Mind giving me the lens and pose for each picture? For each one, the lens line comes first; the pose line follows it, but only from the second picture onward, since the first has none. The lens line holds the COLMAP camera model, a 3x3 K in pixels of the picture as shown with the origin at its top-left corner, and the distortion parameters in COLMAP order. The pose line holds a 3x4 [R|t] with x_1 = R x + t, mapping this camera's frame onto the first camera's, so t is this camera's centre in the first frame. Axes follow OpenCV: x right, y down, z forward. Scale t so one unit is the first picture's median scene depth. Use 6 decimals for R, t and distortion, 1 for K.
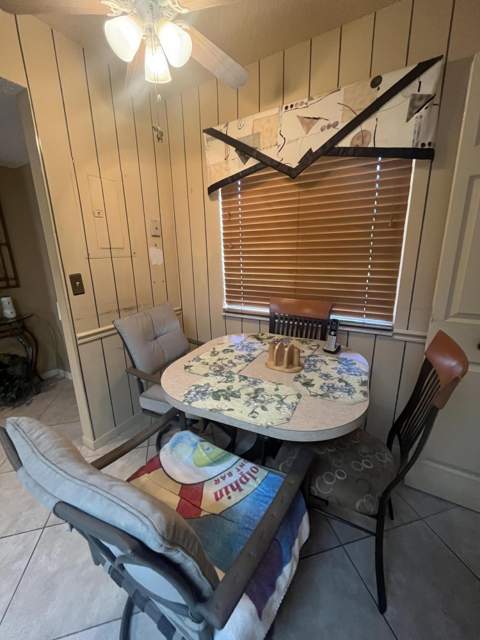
lens RADIAL K [[258.9, 0, 240.7], [0, 258.9, 317.4], [0, 0, 1]] dist [0.000084, -0.000050]
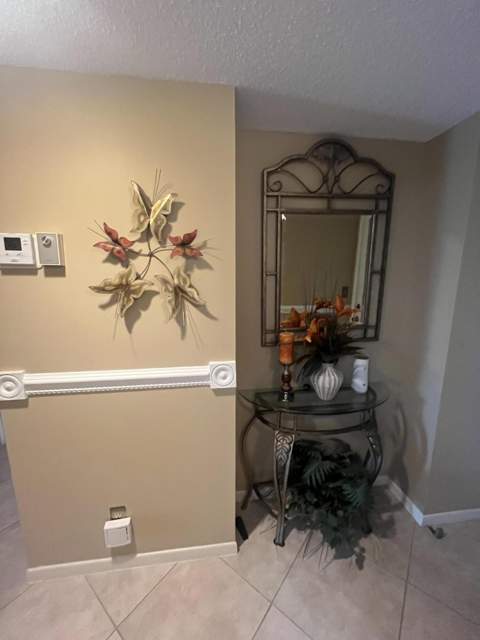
lens RADIAL K [[258.9, 0, 240.9], [0, 258.9, 318.7], [0, 0, 1]] dist [0.000084, -0.000050]
pose [[0.586173, 0.162068, -0.793810, -0.584363], [-0.207384, 0.977160, 0.046363, -0.133582], [0.783194, 0.137447, 0.606395, 0.381157]]
